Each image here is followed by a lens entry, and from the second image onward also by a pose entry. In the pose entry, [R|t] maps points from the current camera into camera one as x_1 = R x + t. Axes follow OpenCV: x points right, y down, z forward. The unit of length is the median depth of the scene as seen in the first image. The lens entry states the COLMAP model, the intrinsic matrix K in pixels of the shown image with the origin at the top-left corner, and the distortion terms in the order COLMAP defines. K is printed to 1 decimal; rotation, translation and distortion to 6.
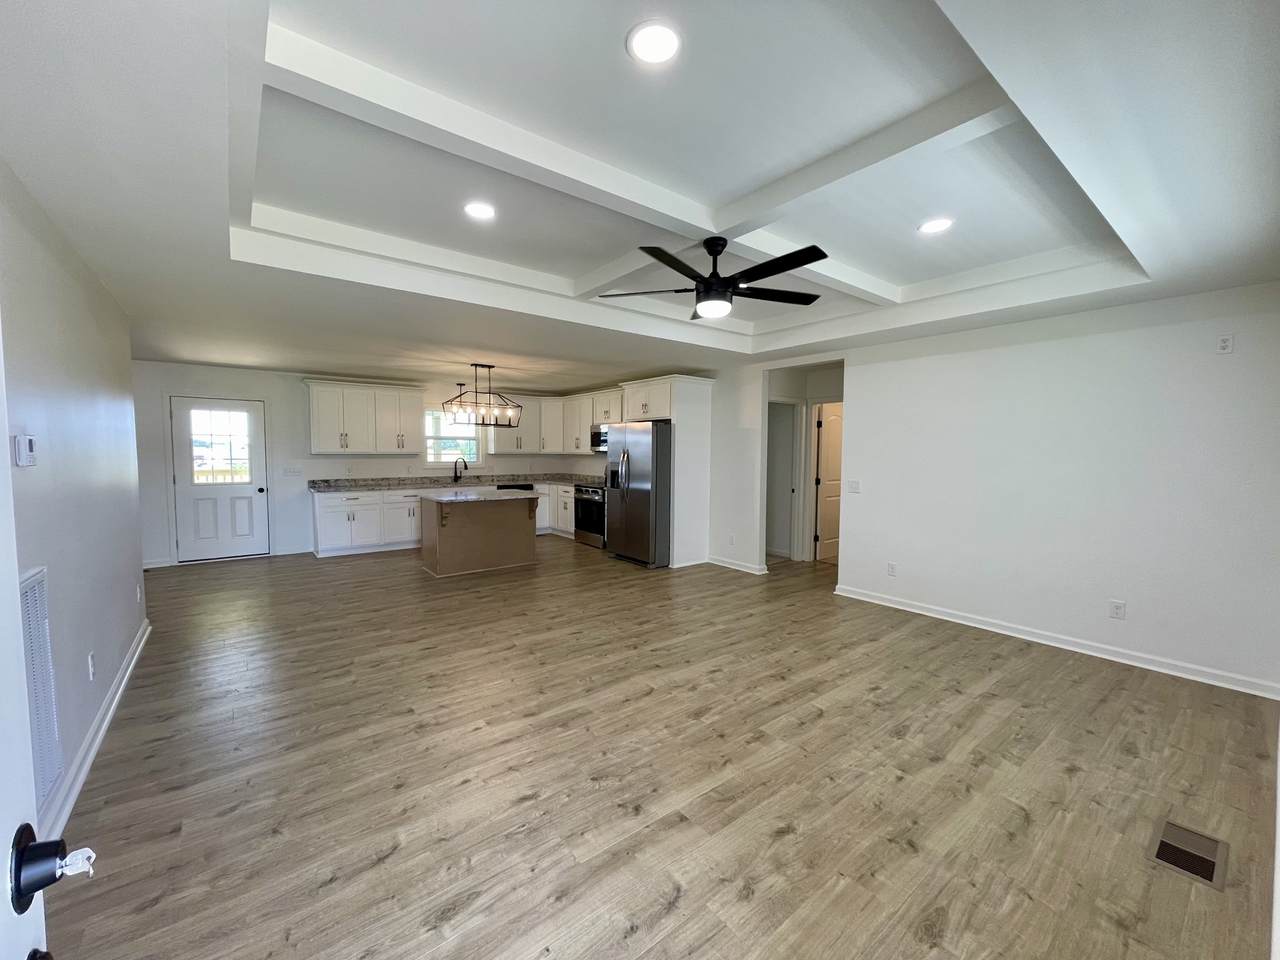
lens RADIAL K [[515.3, 0, 638.2], [0, 515.3, 483.1], [0, 0, 1]] dist [0.000314, 0.000061]
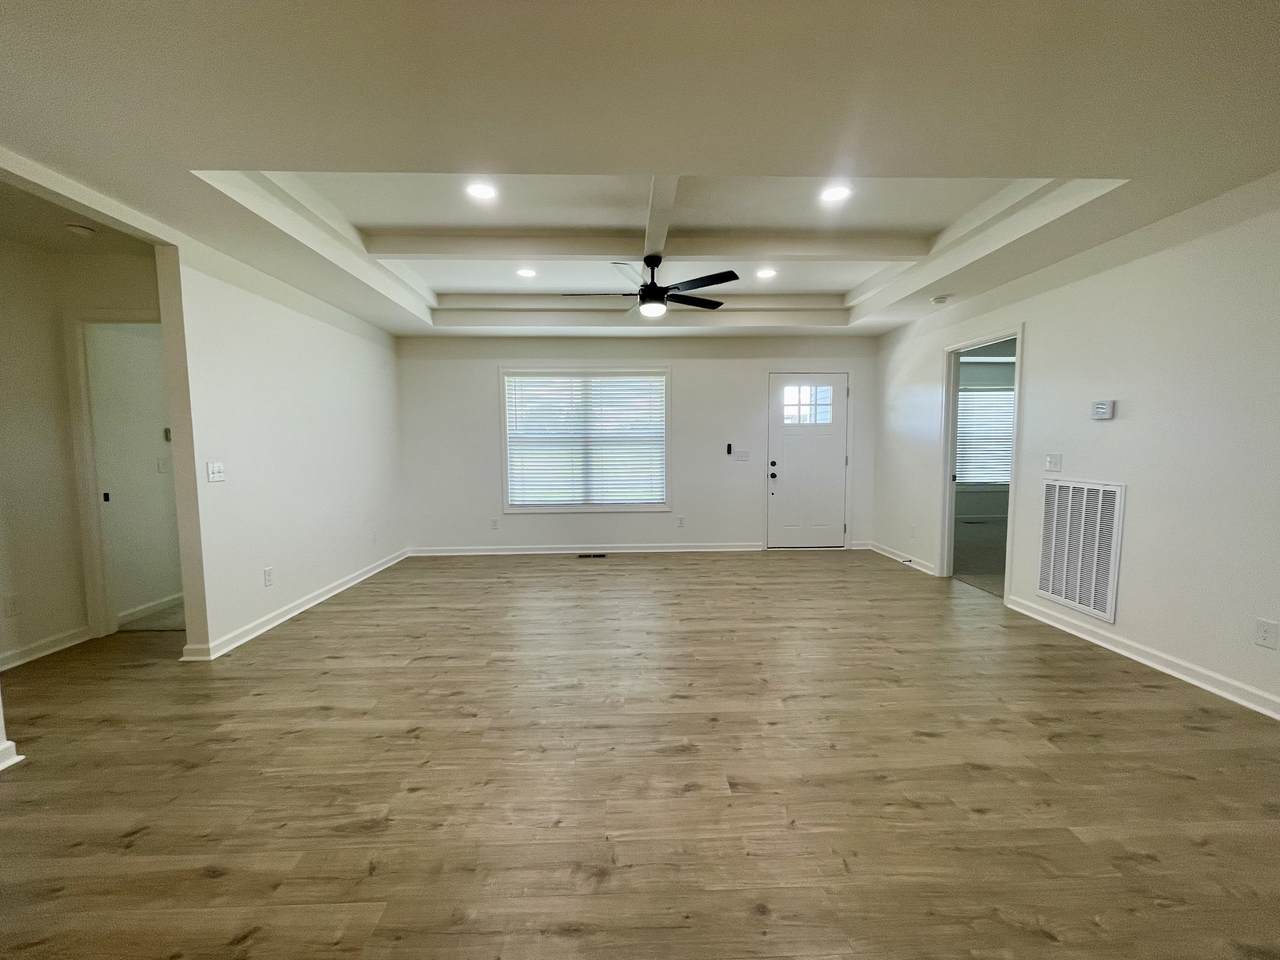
lens RADIAL K [[515.3, 0, 638.2], [0, 515.3, 483.1], [0, 0, 1]] dist [0.000314, 0.000061]
pose [[-0.806310, -0.045273, 0.589758, -0.603919], [0.040698, 0.990457, 0.131674, -0.069397], [-0.590091, 0.130173, -0.796773, 2.075278]]
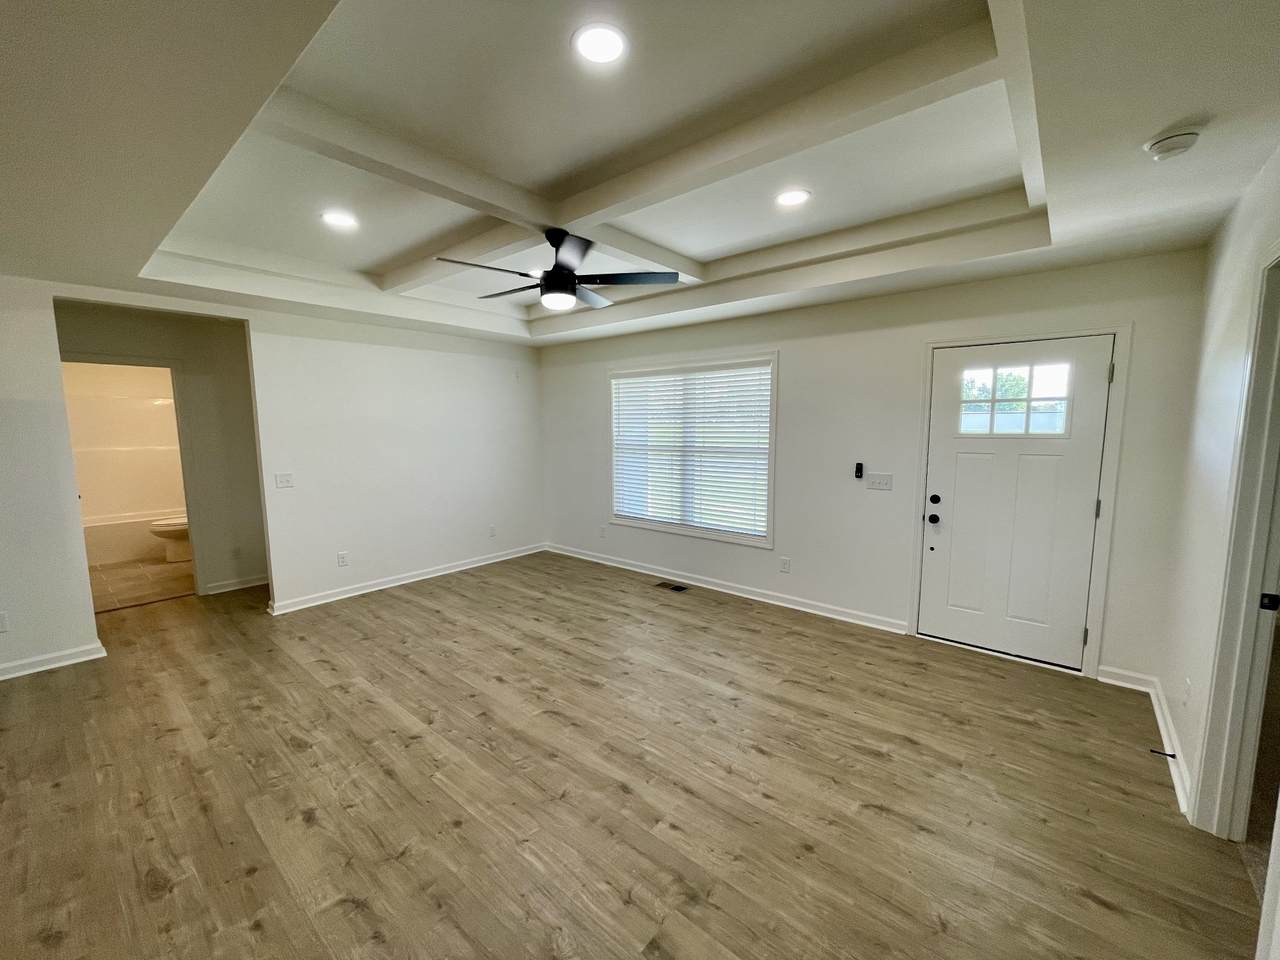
lens RADIAL K [[515.3, 0, 638.2], [0, 515.3, 483.1], [0, 0, 1]] dist [0.000314, 0.000061]
pose [[-0.201611, -0.117001, 0.972453, -0.879853], [0.066957, 0.988871, 0.132858, -0.104655], [-0.977174, 0.091898, -0.191533, 1.044834]]
